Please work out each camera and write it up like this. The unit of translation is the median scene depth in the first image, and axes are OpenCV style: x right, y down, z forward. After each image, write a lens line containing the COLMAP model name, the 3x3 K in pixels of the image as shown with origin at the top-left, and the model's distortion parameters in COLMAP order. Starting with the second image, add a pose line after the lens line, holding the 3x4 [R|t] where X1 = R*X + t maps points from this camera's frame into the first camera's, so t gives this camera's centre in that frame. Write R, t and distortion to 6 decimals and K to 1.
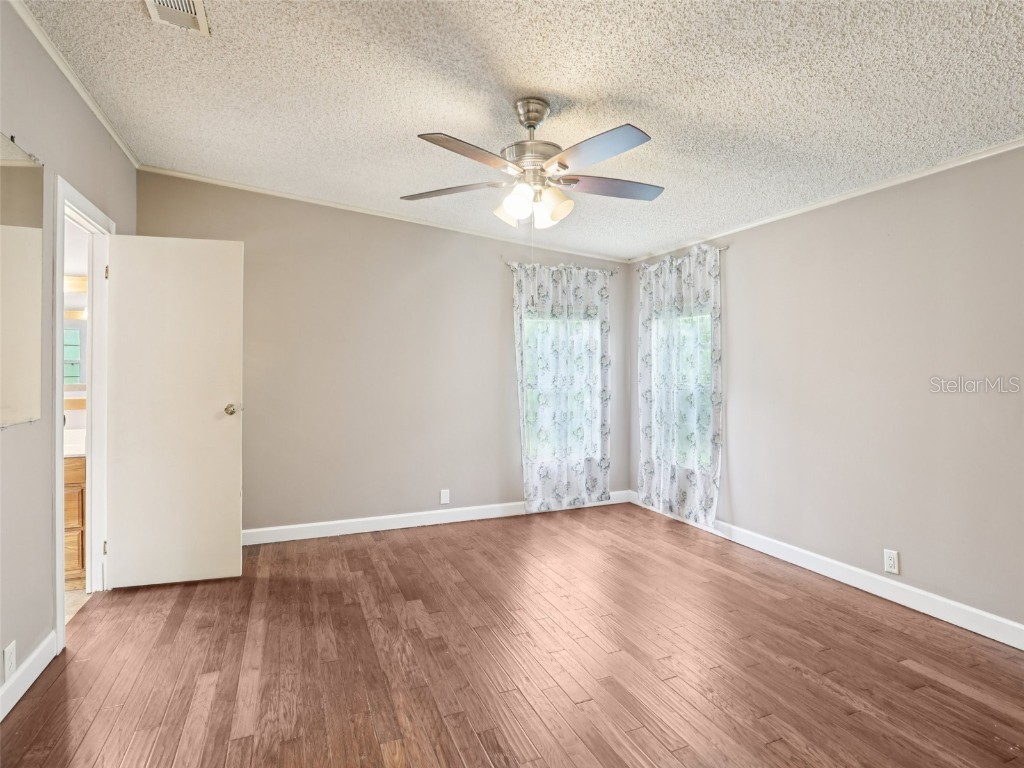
lens RADIAL K [[539.0, 0, 514.8], [0, 539.0, 374.8], [0, 0, 1]] dist [-0.052463, 0.019423]
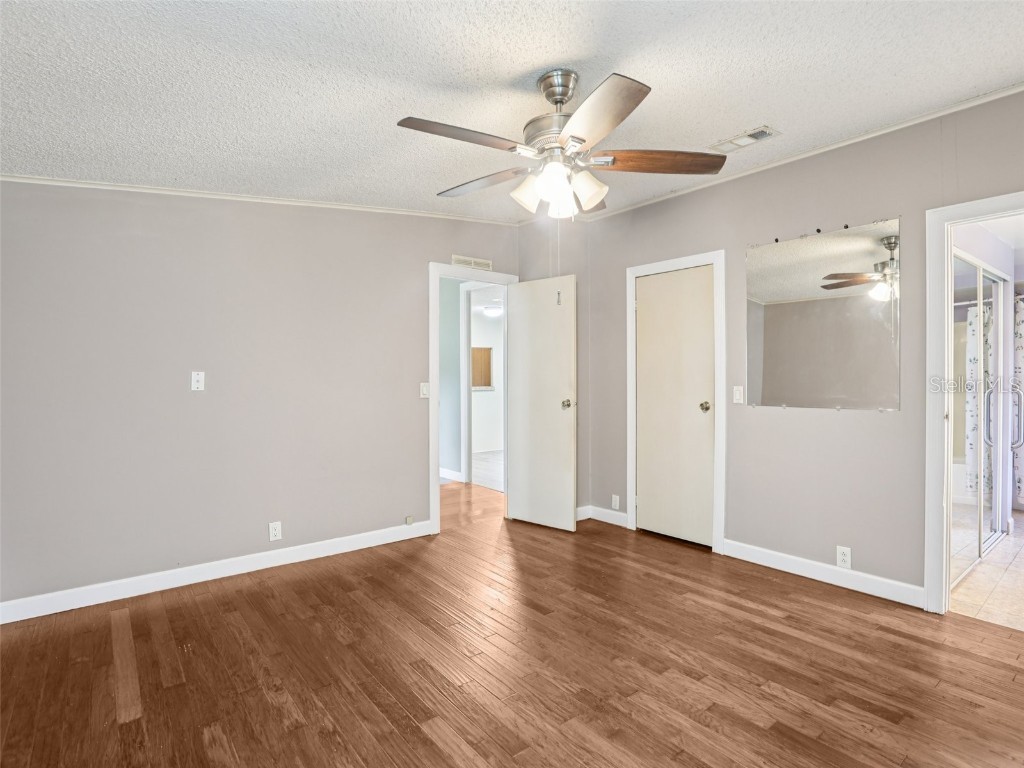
lens RADIAL K [[539.0, 0, 512.1], [0, 539.0, 375.1], [0, 0, 1]] dist [-0.052463, 0.019423]
pose [[-0.964523, 0.004525, -0.263960, 0.324185], [0.003848, 0.999988, 0.003084, -0.011494], [0.263971, 0.001959, -0.964529, 1.745592]]
